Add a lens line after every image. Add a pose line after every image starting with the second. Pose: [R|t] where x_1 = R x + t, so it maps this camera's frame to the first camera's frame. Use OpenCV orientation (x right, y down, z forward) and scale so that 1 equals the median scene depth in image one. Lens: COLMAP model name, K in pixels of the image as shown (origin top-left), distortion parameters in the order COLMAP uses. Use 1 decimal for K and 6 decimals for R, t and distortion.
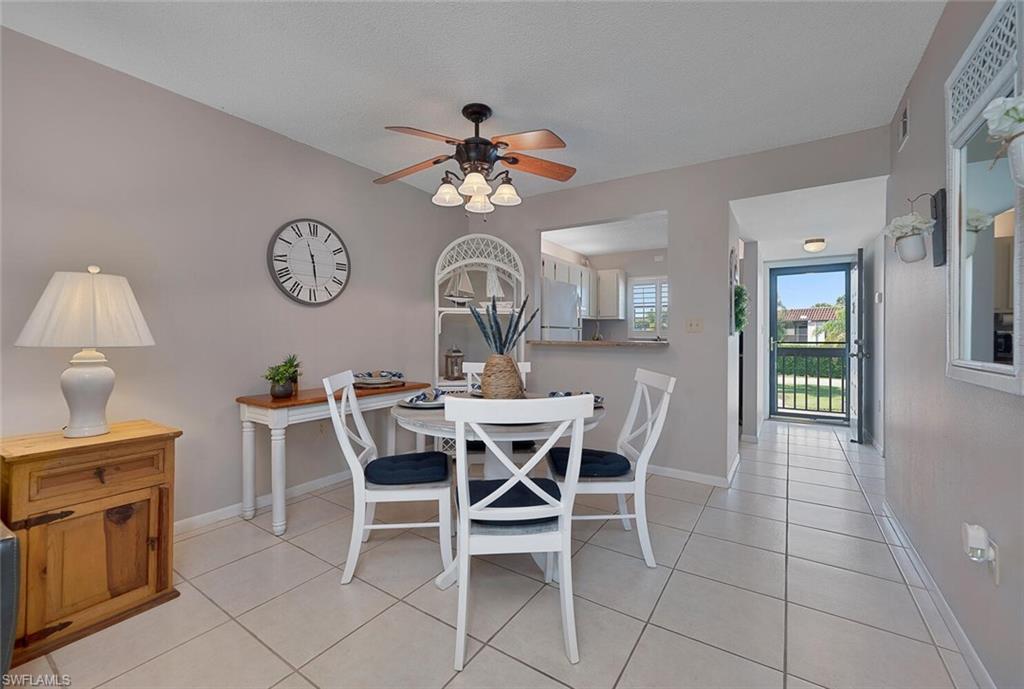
lens RADIAL K [[421.8, 0, 508.3], [0, 421.8, 333.3], [0, 0, 1]] dist [-0.000540, -0.000257]
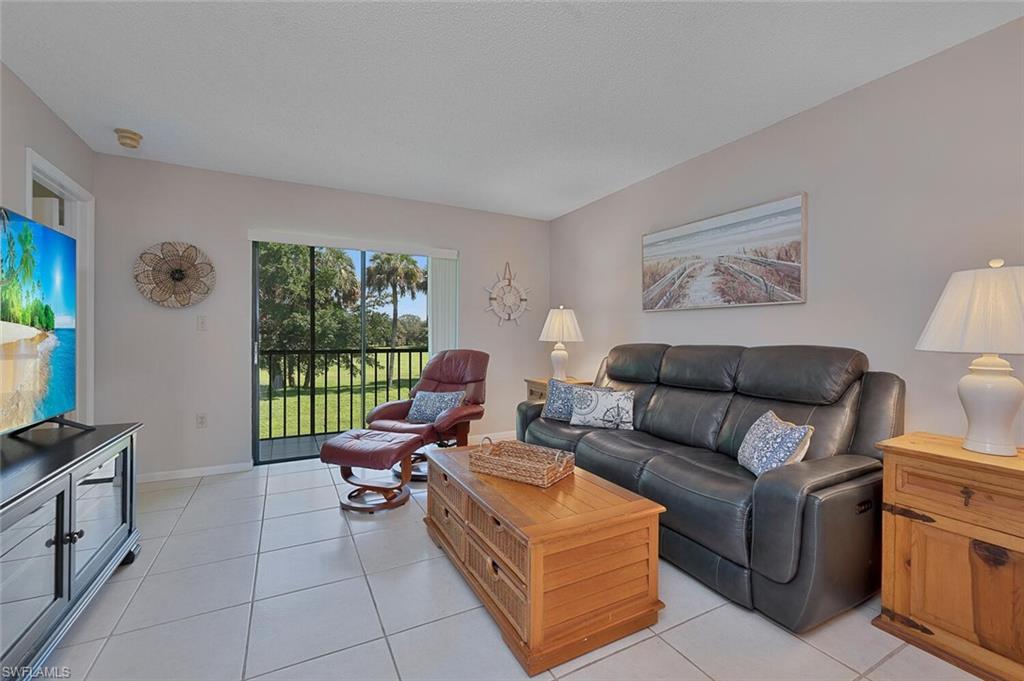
lens RADIAL K [[426.0, 0, 512.0], [0, 426.0, 340.5], [0, 0, 1]] dist [-0.001861, 0.000047]
pose [[-0.473967, 0.002131, -0.880540, 0.158212], [-0.006365, 0.999963, 0.005846, 0.005296], [0.880520, 0.008376, -0.473935, 0.330956]]
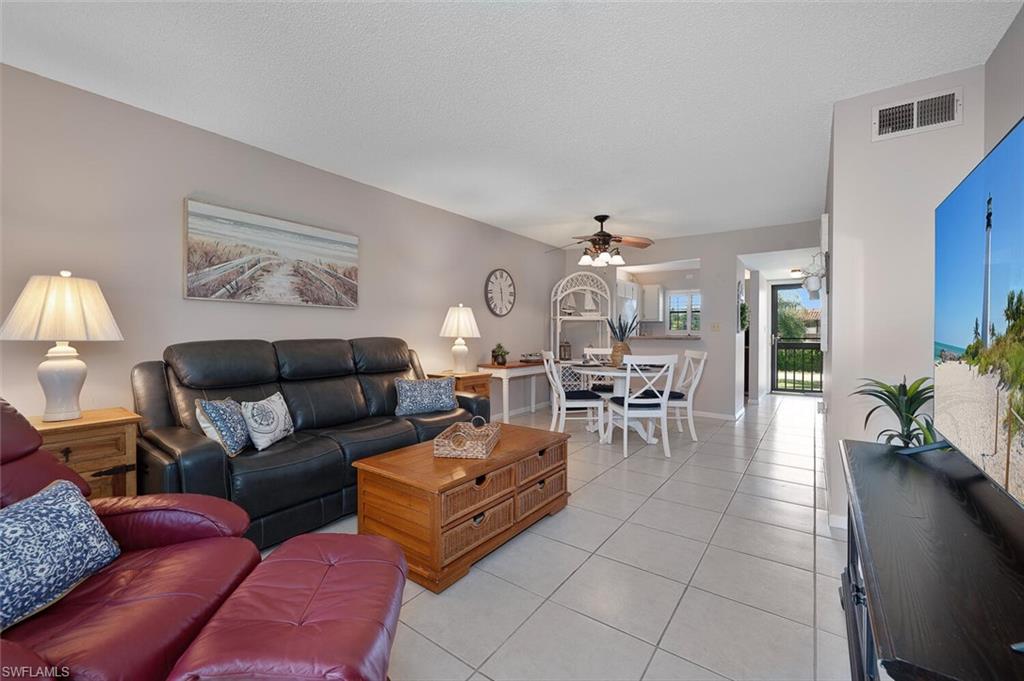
lens RADIAL K [[417.9, 0, 507.3], [0, 417.9, 334.5], [0, 0, 1]] dist [0.001299, 0.000408]
pose [[0.998901, 0.000681, -0.046874, -0.373350], [-0.000347, 0.999974, 0.007136, -0.000918], [0.046878, -0.007112, 0.998875, -0.842722]]
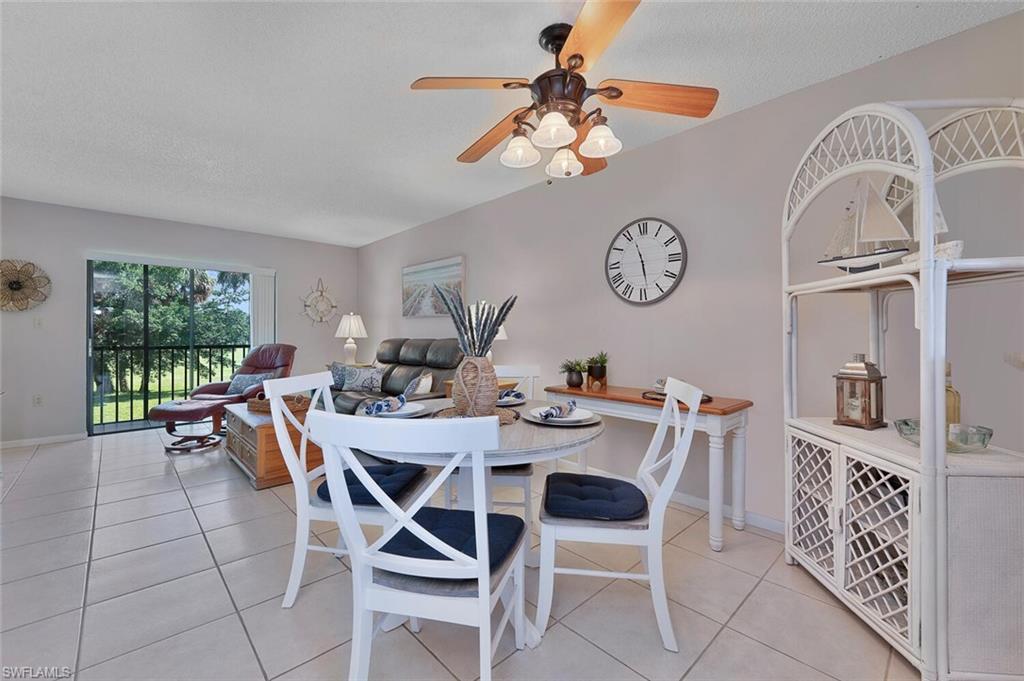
lens RADIAL K [[417.9, 0, 507.3], [0, 417.9, 334.5], [0, 0, 1]] dist [0.001299, 0.000408]
pose [[-0.226779, -0.006215, -0.973926, 0.597417], [-0.003040, 0.999979, -0.005674, 0.010722], [0.973942, 0.001674, -0.226793, 0.966107]]
